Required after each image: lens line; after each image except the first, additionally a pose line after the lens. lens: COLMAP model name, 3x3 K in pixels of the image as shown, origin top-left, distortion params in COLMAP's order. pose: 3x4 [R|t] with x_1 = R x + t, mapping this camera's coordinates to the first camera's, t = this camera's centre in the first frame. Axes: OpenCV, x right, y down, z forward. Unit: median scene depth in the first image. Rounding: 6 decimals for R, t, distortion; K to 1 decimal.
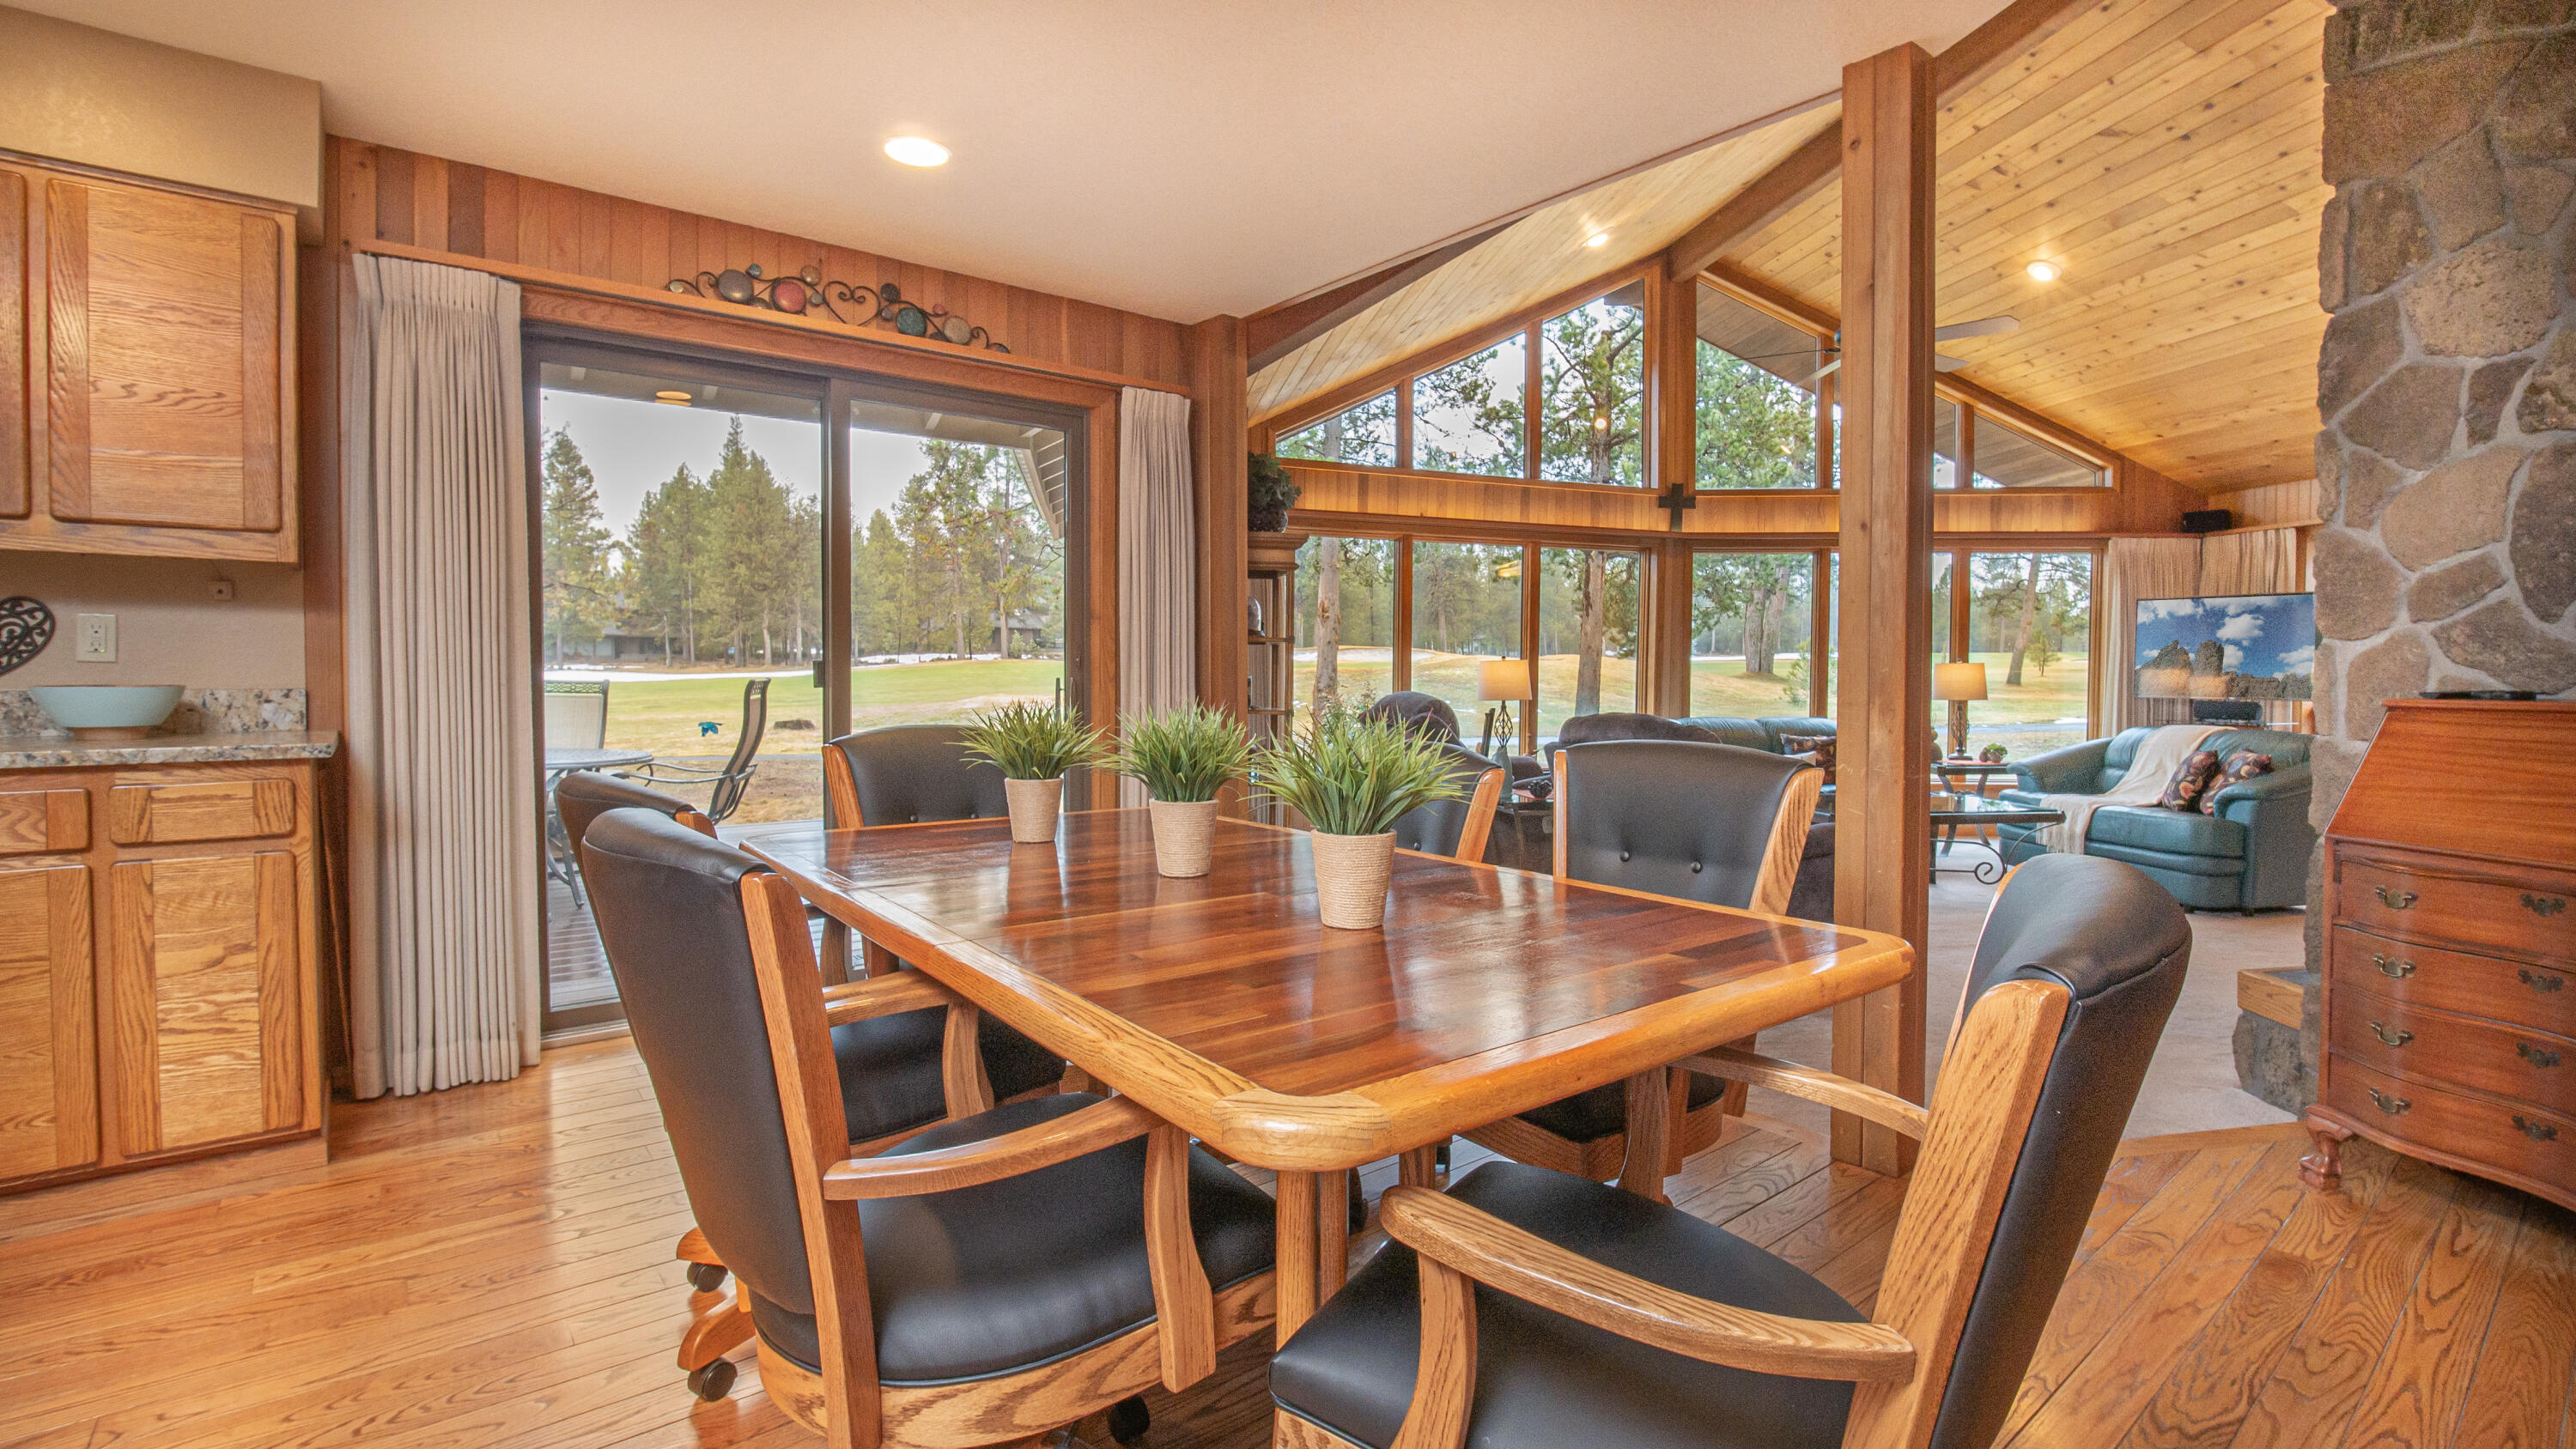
lens RADIAL K [[1168.0, 0, 1282.6], [0, 1168.0, 705.8], [0, 0, 1]] dist [-0.018956, -0.000944]
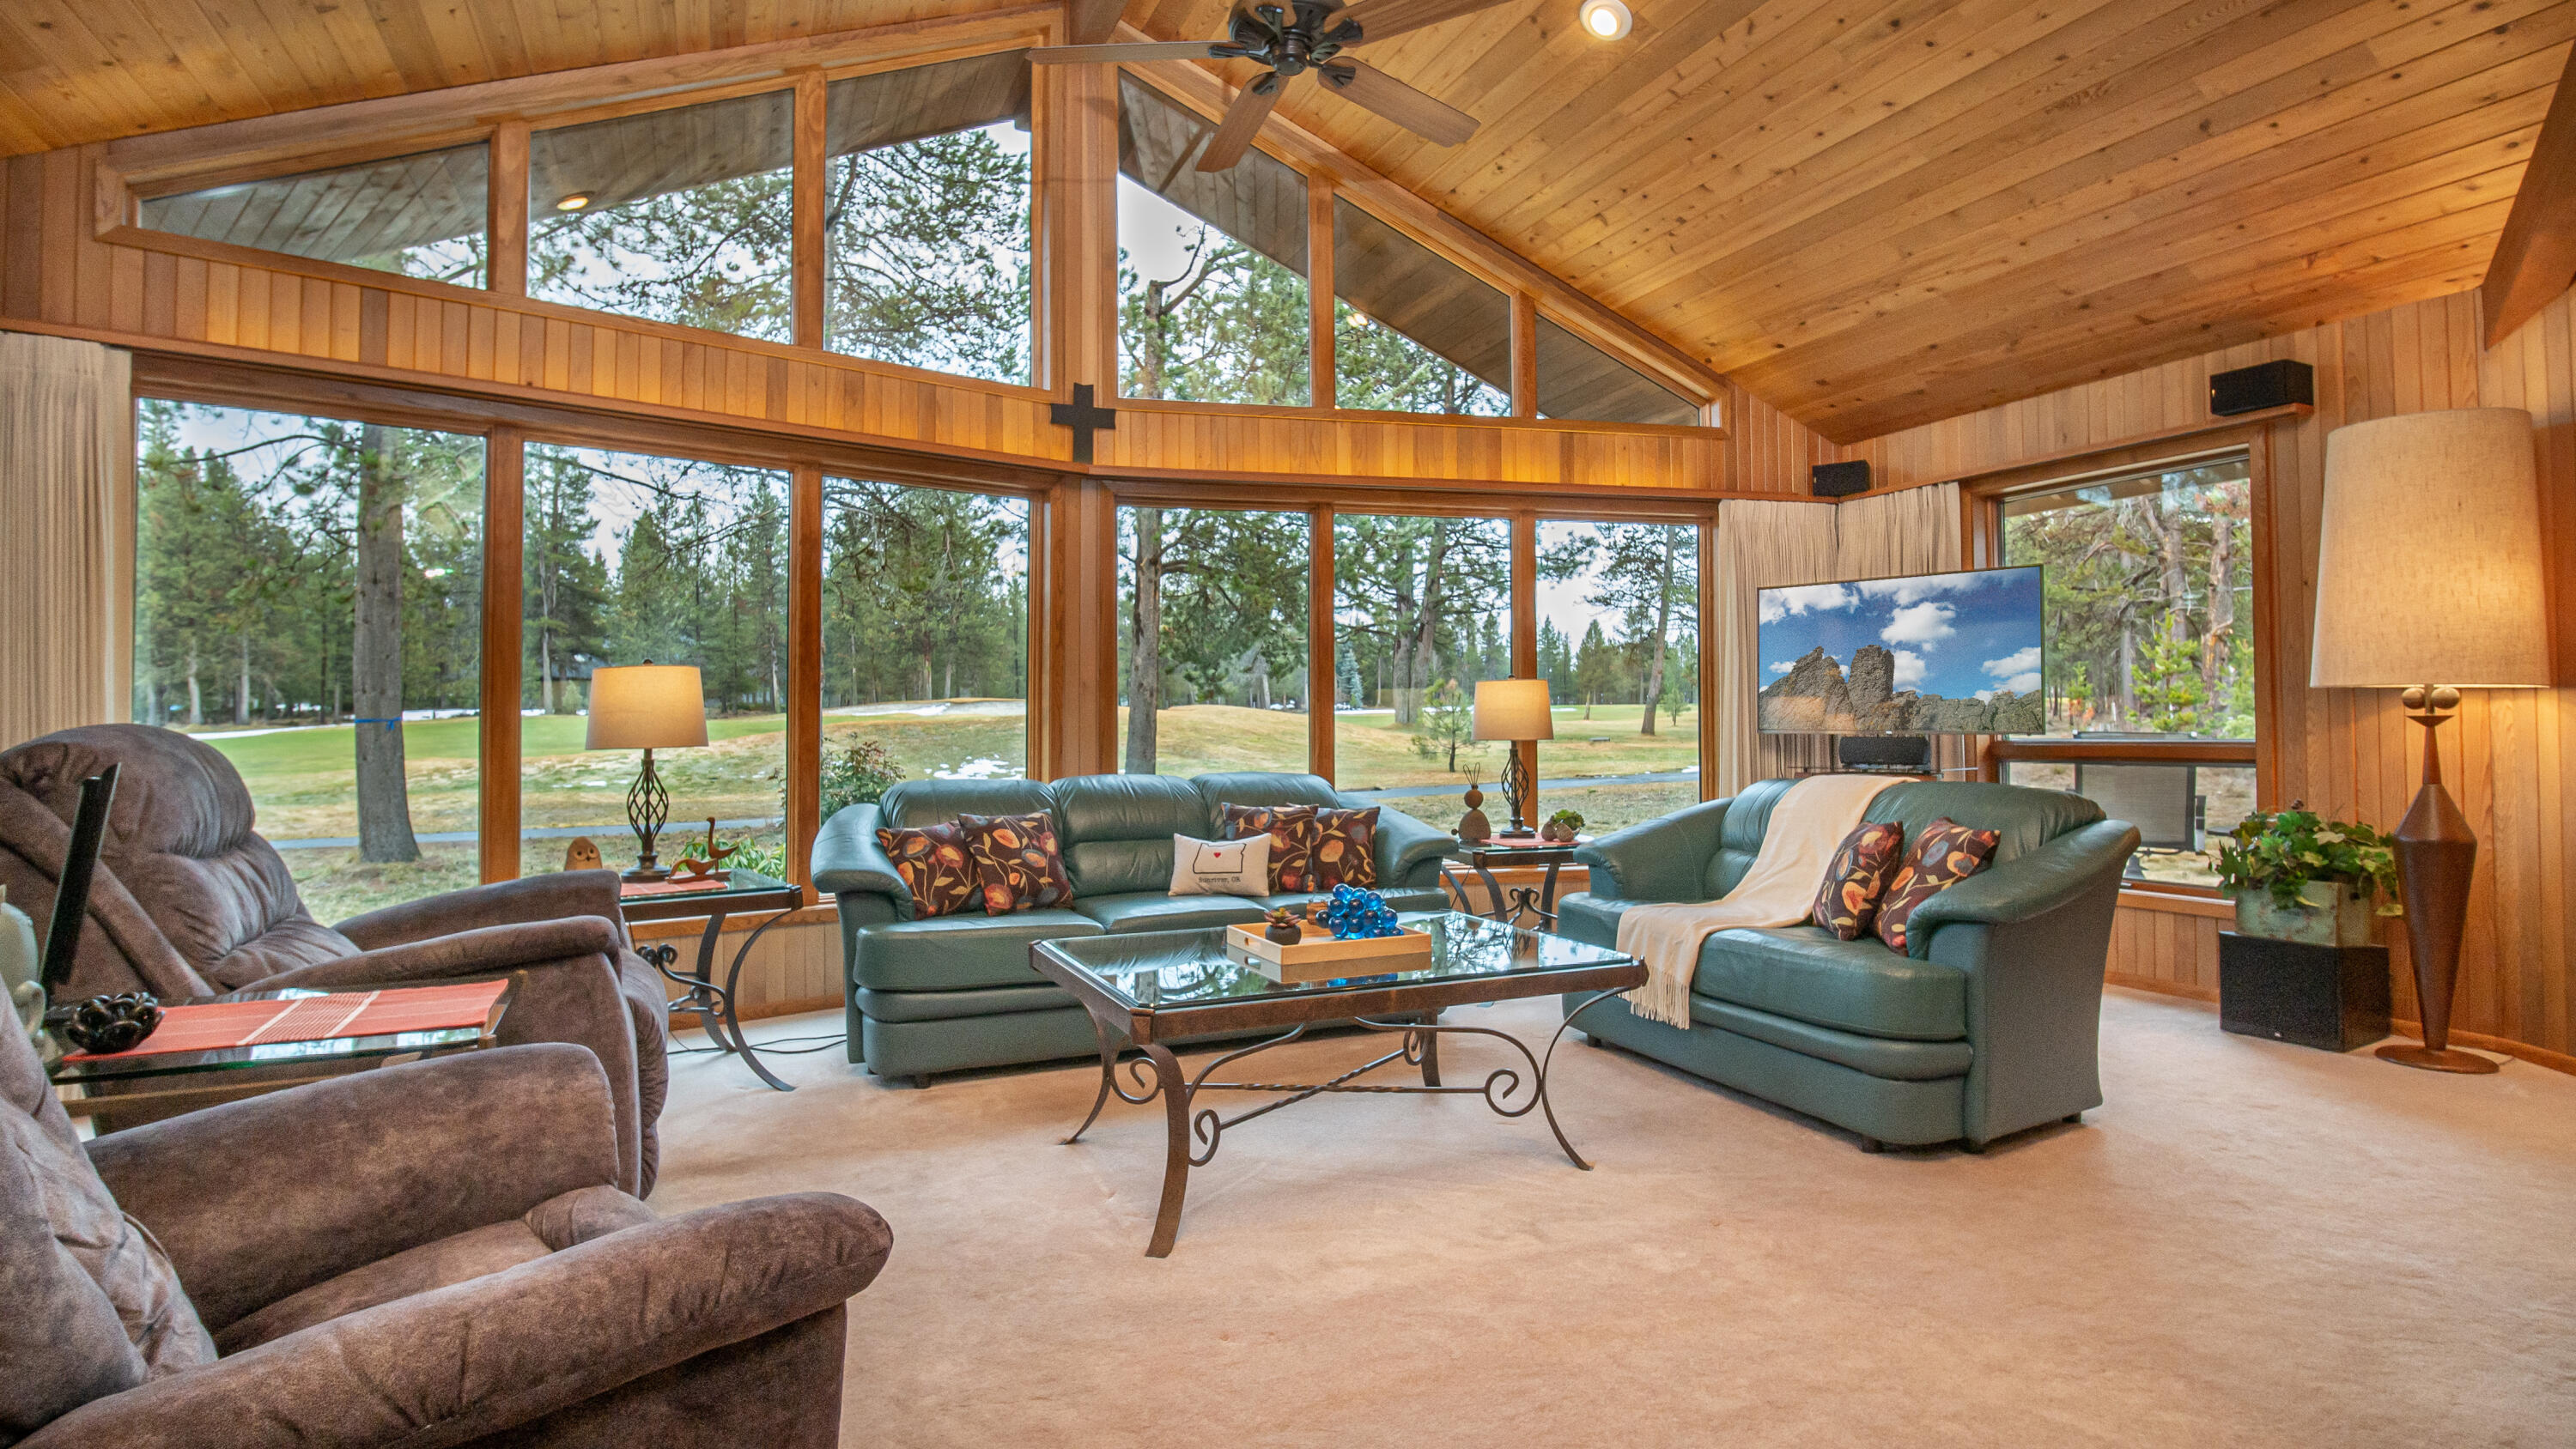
lens RADIAL K [[1216.1, 0, 1293.3], [0, 1216.1, 709.8], [0, 0, 1]] dist [-0.018503, -0.000514]
pose [[0.963106, -0.003666, 0.269097, 0.294280], [0.015813, 0.998951, -0.042986, 0.004692], [-0.268657, 0.045656, 0.962153, 0.405016]]
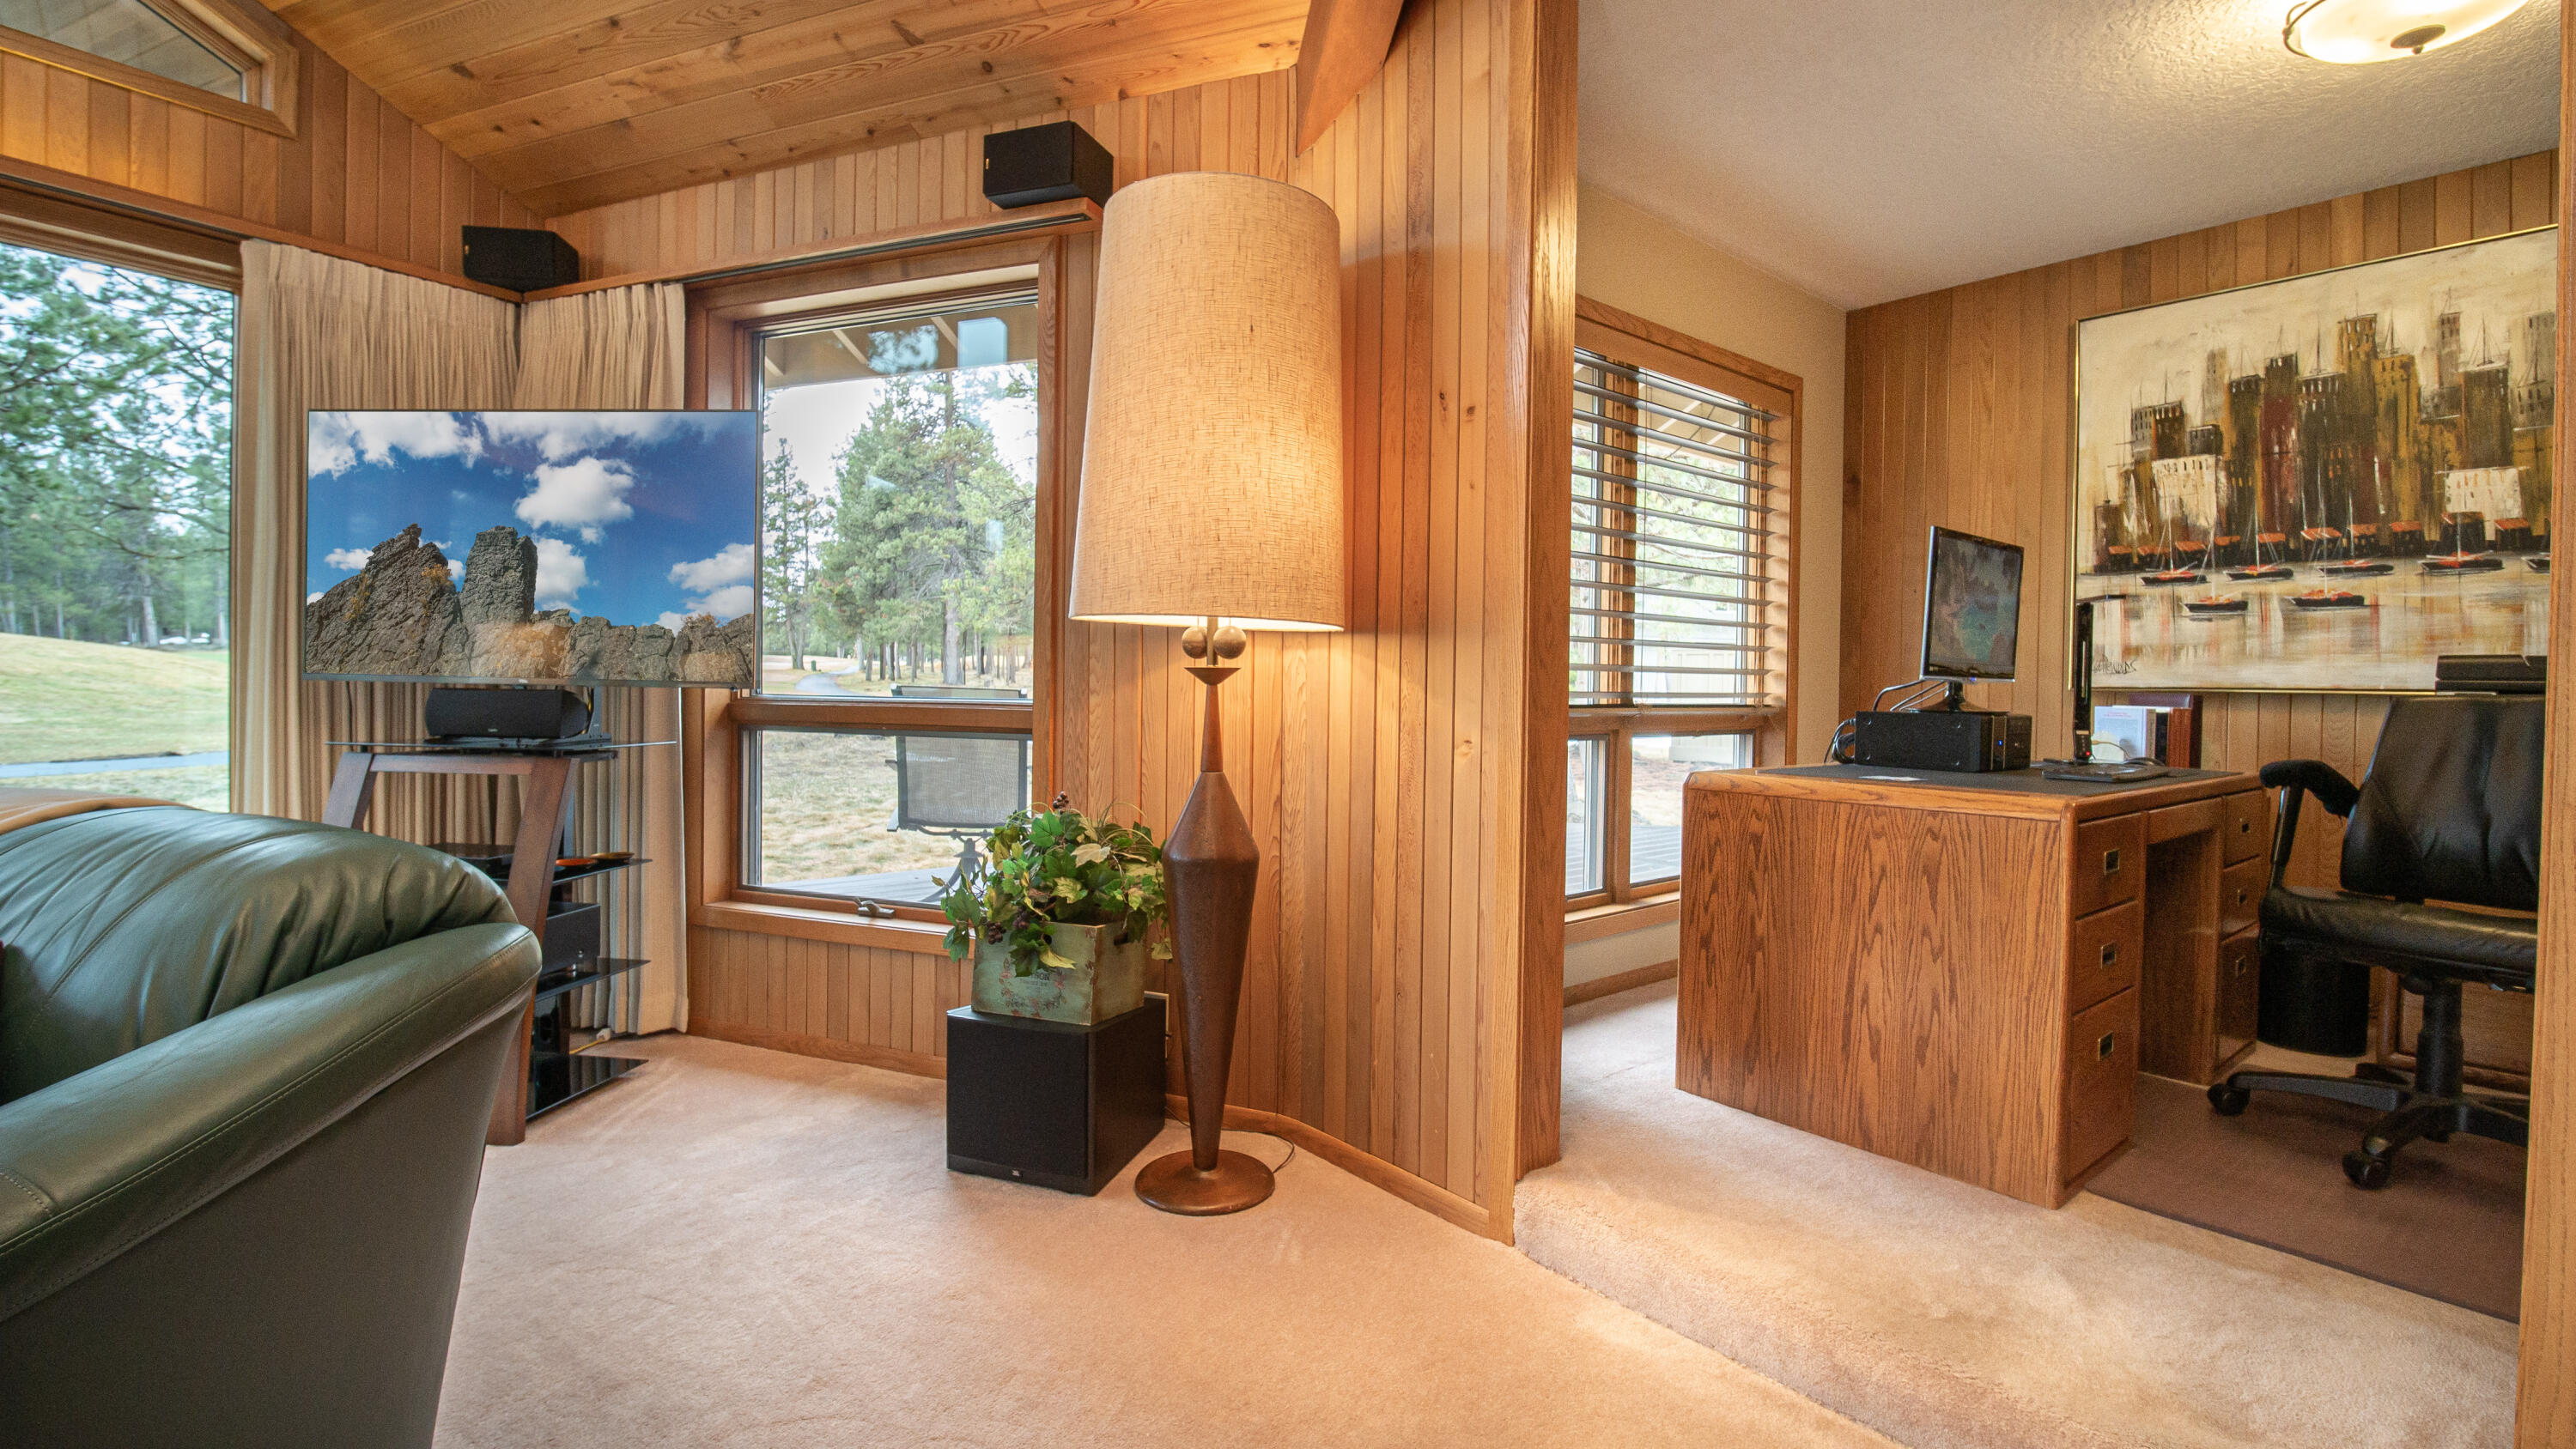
lens RADIAL K [[1168.0, 0, 1282.6], [0, 1168.0, 705.8], [0, 0, 1]] dist [-0.018956, -0.000944]
pose [[0.508175, -0.007744, 0.861219, 0.591057], [0.009309, 0.999951, 0.003499, 0.002864], [-0.861203, 0.006239, 0.508222, 0.563161]]
